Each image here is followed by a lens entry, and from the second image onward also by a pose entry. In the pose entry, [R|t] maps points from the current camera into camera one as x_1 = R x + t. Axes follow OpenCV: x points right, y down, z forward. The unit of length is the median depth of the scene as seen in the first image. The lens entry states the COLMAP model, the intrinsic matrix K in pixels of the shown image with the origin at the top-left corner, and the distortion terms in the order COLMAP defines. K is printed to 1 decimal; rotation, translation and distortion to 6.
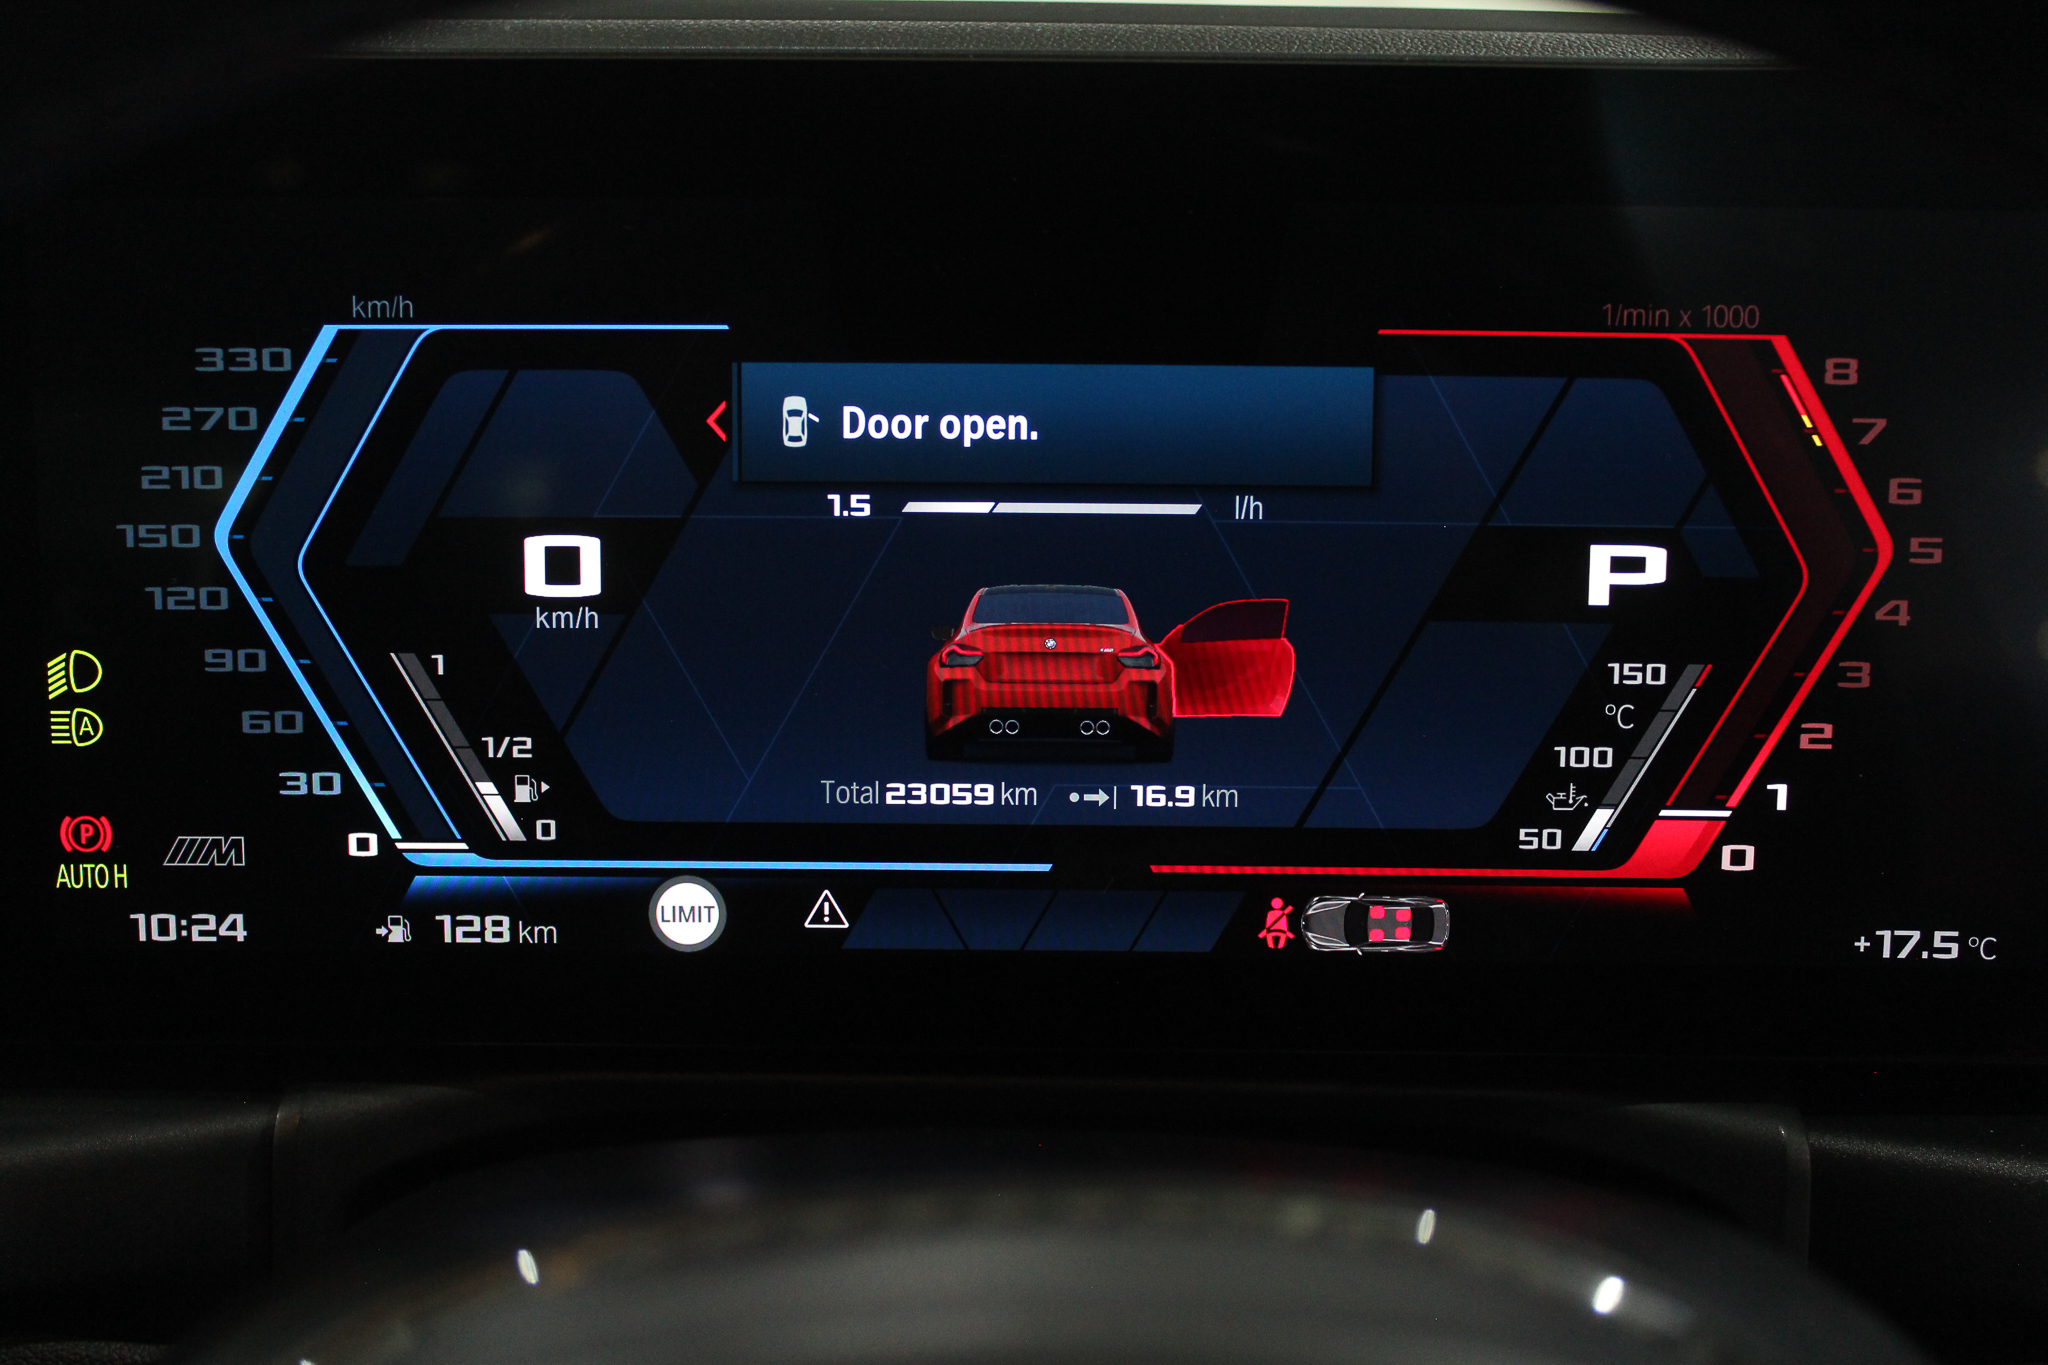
lens RADIAL K [[2371.7, 0, 1020.3], [0, 2371.7, 700.9], [0, 0, 1]] dist [-0.079653, 0.000000]
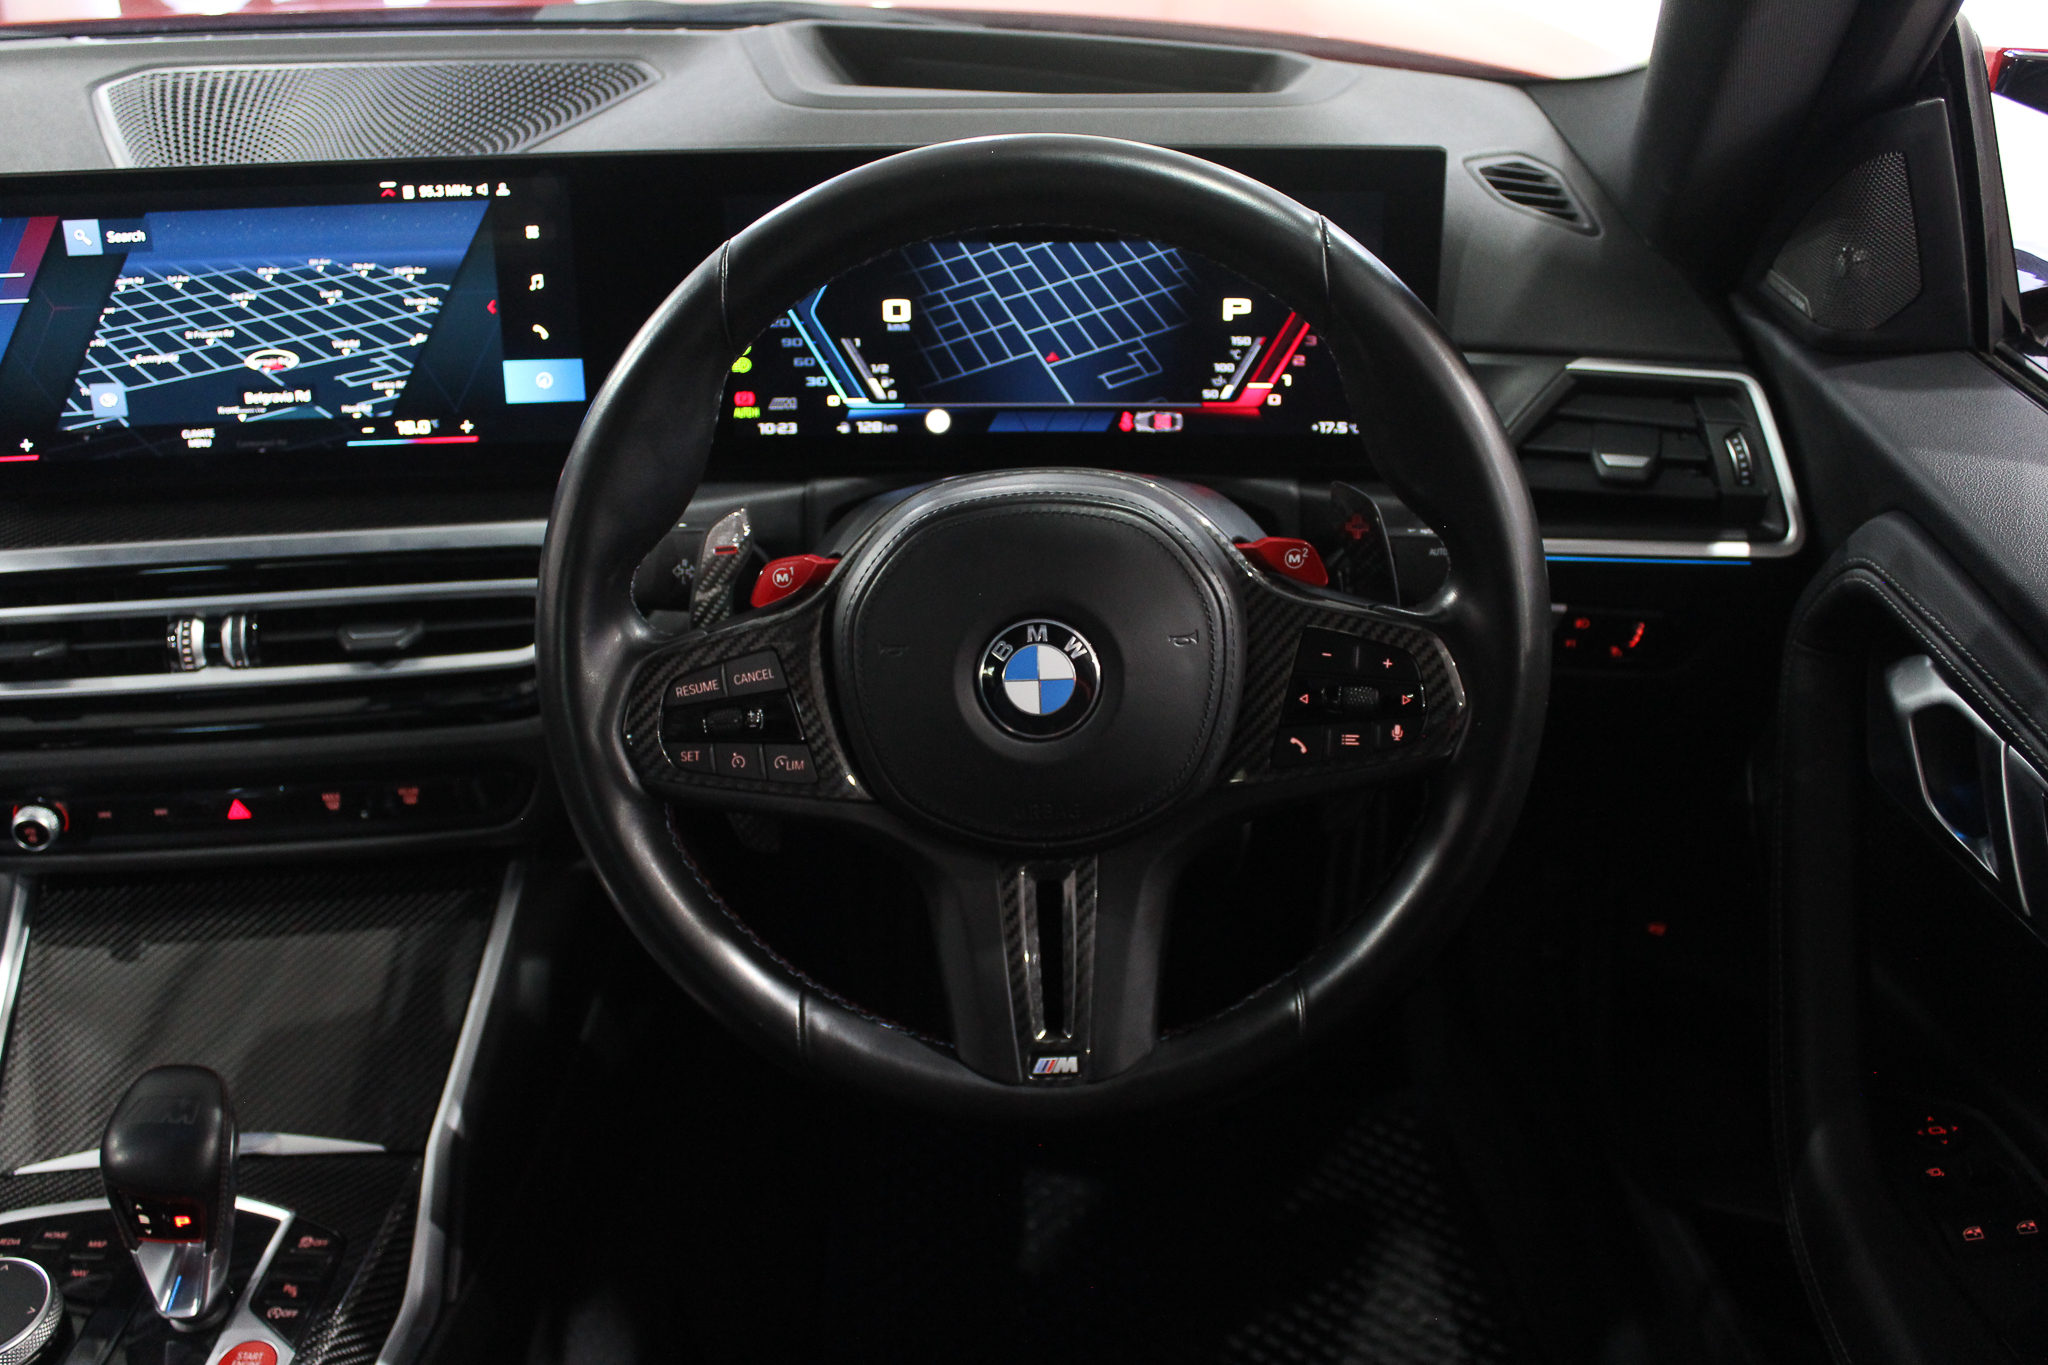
lens RADIAL K [[1918.4, 0, 1012.9], [0, 1918.4, 674.7], [0, 0, 1]] dist [-0.093703, 0.000000]
pose [[0.999357, -0.008023, -0.034953, 0.044743], [0.015264, 0.977126, 0.212114, -0.119657], [0.032452, -0.212512, 0.976620, -1.561337]]
